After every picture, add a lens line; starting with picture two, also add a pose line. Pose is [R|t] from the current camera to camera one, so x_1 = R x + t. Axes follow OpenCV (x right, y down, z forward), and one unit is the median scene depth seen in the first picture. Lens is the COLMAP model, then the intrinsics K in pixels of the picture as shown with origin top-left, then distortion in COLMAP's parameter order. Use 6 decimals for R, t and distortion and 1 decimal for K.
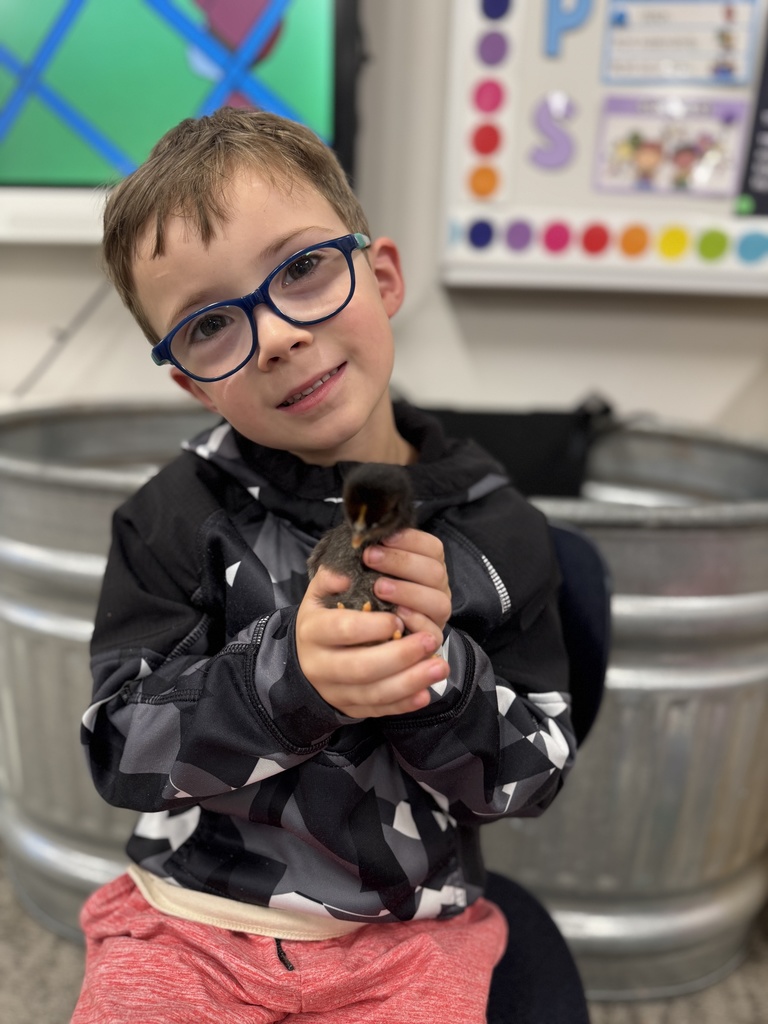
lens RADIAL K [[733.9, 0, 389.8], [0, 733.9, 510.8], [0, 0, 1]] dist [-0.021038, 0.000660]
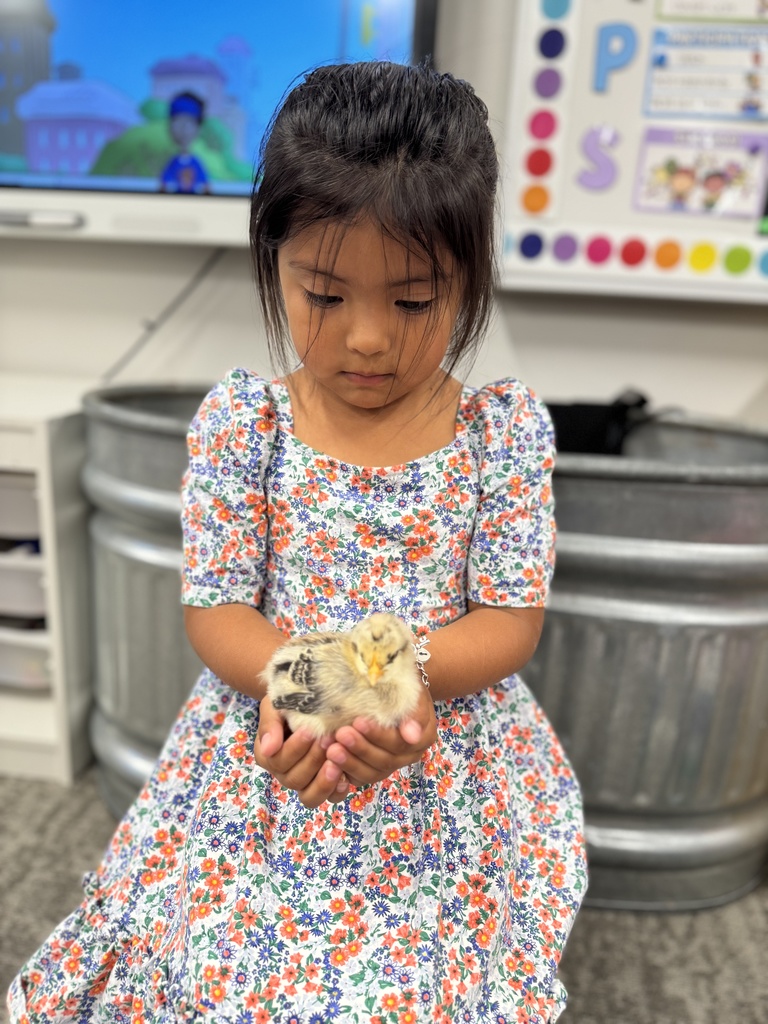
lens RADIAL K [[735.3, 0, 393.0], [0, 735.3, 513.8], [0, 0, 1]] dist [-0.017813, -0.000556]
pose [[0.999617, 0.027602, -0.002180, -0.078369], [-0.027649, 0.999295, -0.025391, 0.072335], [0.001478, 0.025442, 0.999675, -0.122926]]
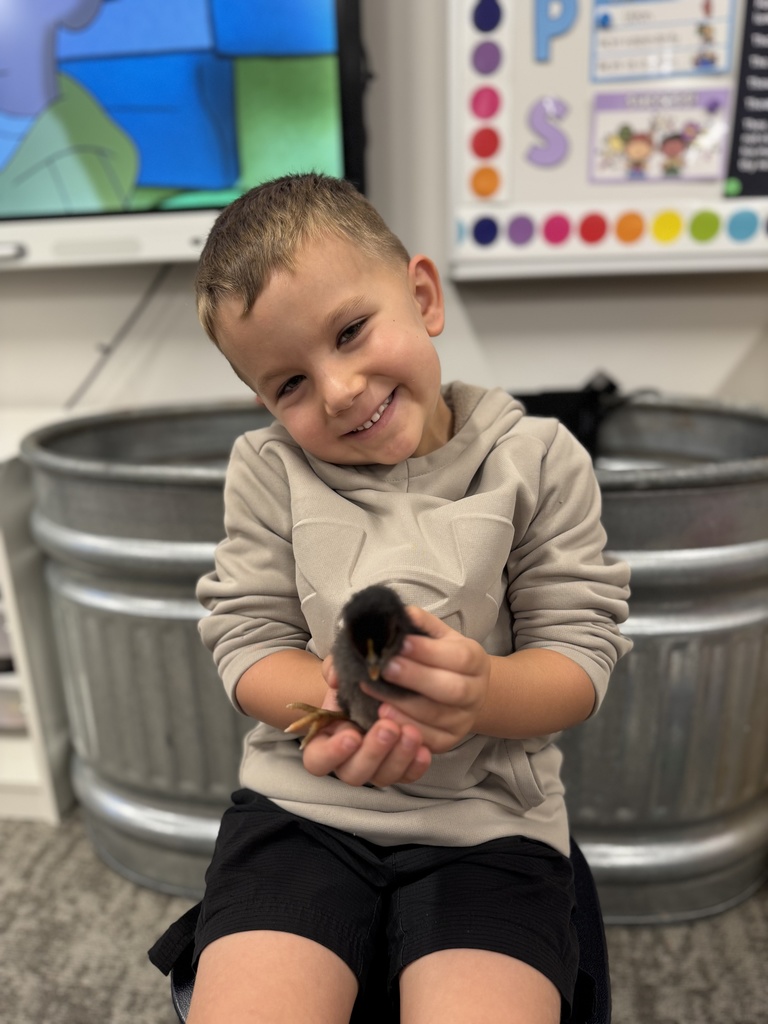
lens RADIAL K [[733.9, 0, 389.8], [0, 733.9, 510.8], [0, 0, 1]] dist [-0.021038, 0.000660]
pose [[0.997639, -0.052974, -0.043701, 0.010577], [0.053237, 0.998570, 0.004871, 0.019636], [0.043381, -0.007186, 0.999033, -0.084445]]
